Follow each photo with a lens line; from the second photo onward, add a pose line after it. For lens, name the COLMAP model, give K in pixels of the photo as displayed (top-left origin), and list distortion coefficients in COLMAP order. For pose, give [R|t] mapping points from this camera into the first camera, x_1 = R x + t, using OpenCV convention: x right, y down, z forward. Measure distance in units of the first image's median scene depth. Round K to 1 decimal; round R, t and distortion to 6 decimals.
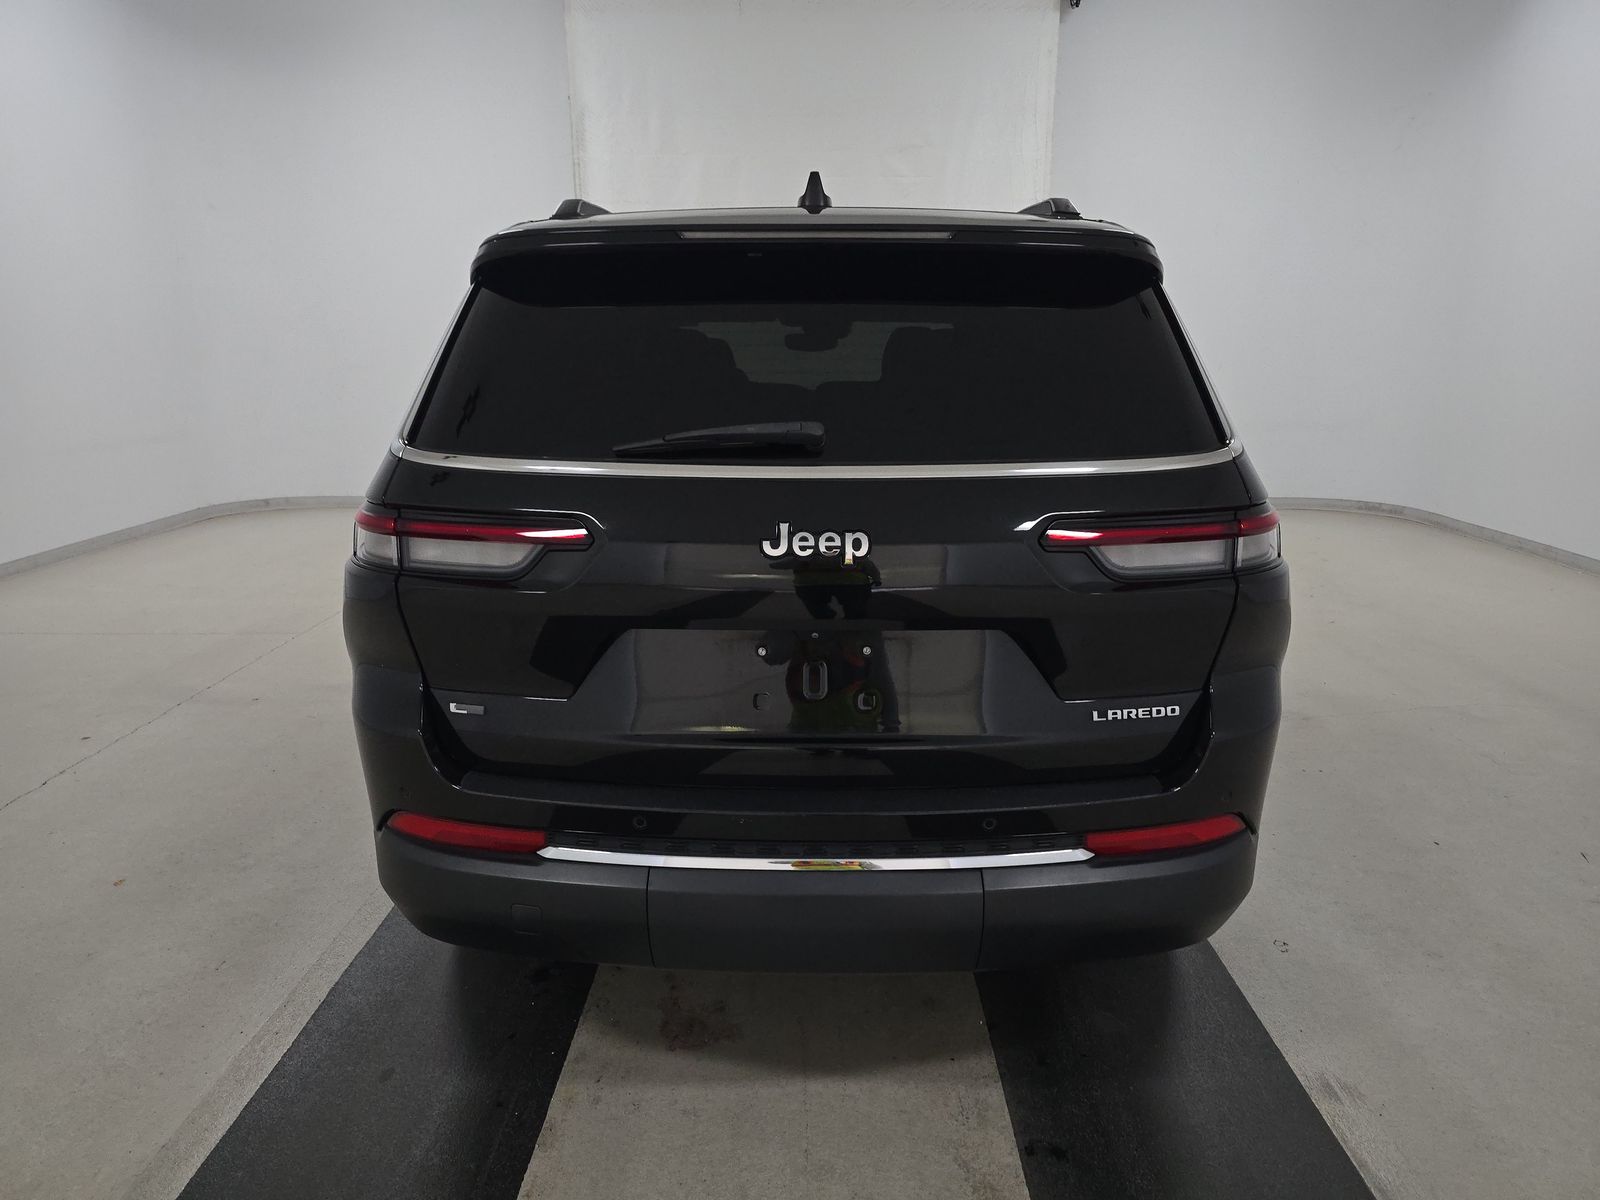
lens RADIAL K [[1123.0, 0, 800.3], [0, 1123.0, 558.6], [0, 0, 1]] dist [-0.041410, -0.000575]
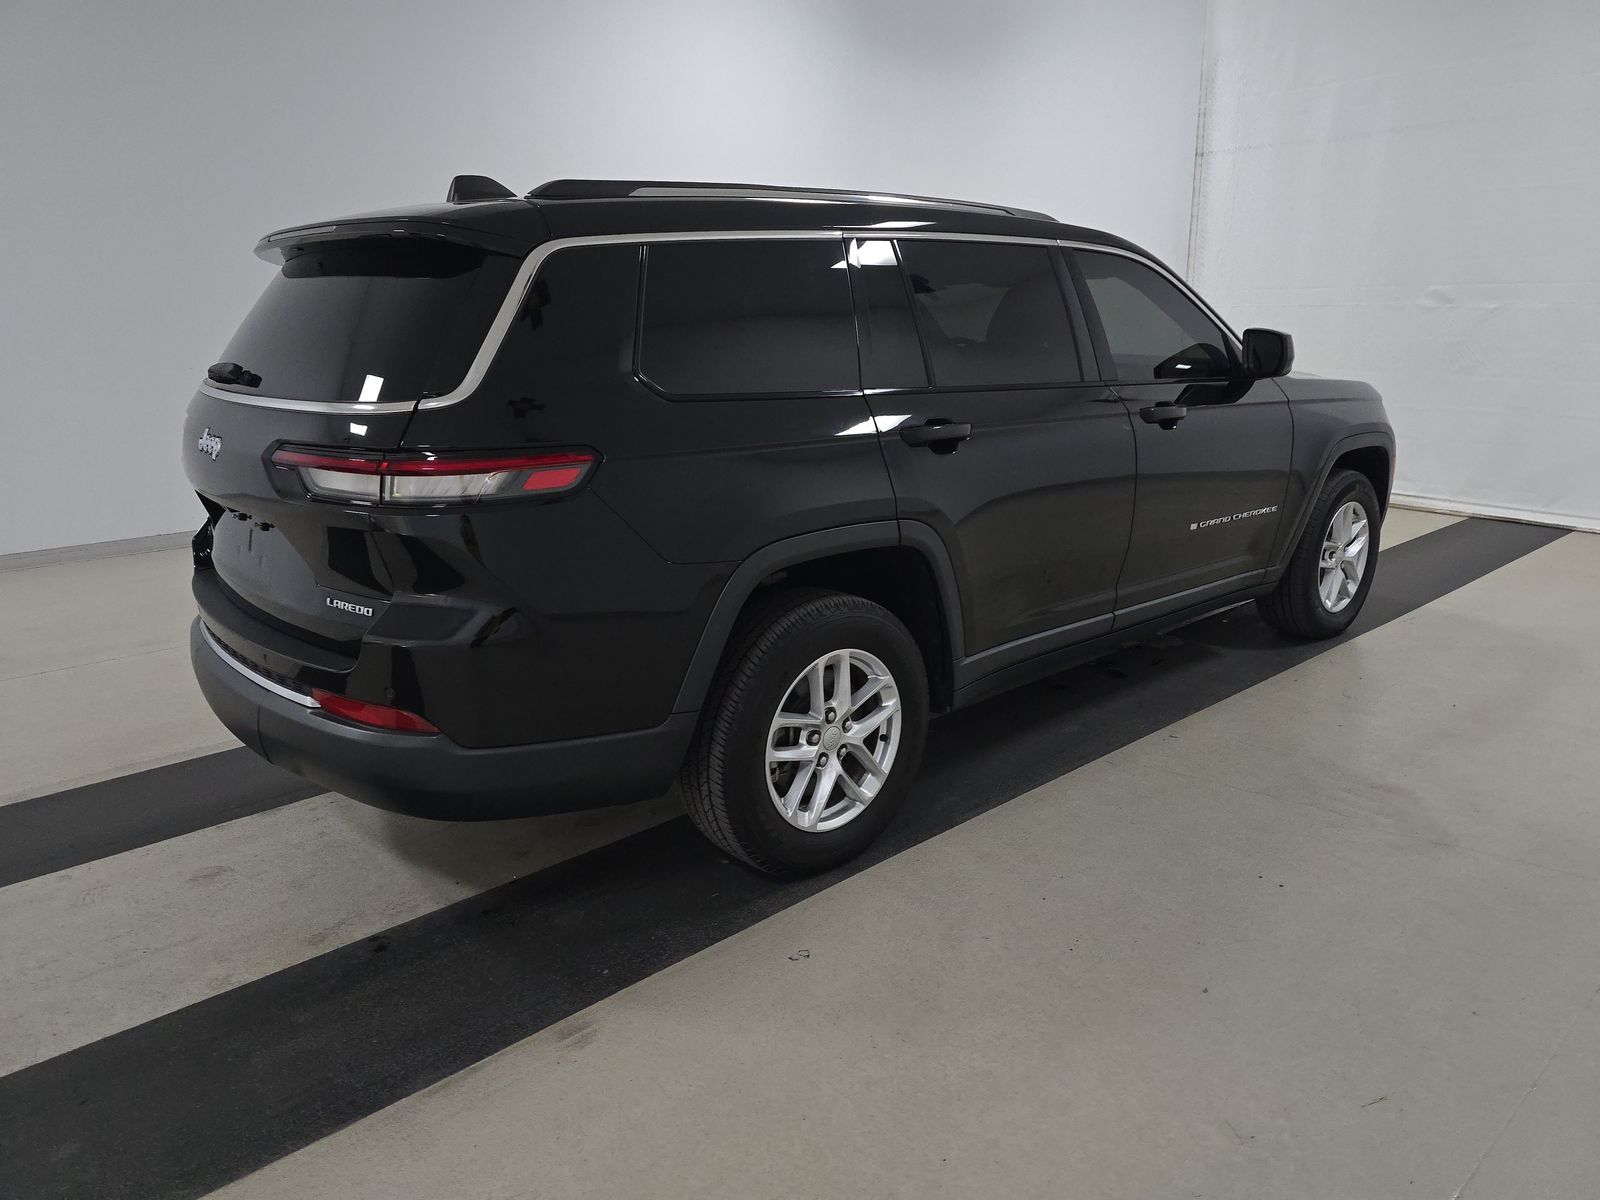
lens RADIAL K [[1123.0, 0, 800.3], [0, 1123.0, 558.6], [0, 0, 1]] dist [-0.041410, -0.000575]
pose [[0.632088, 0.125577, -0.764653, 1.373836], [-0.100290, 0.991739, 0.079968, -0.059159], [0.768379, 0.026140, 0.639461, 0.504594]]
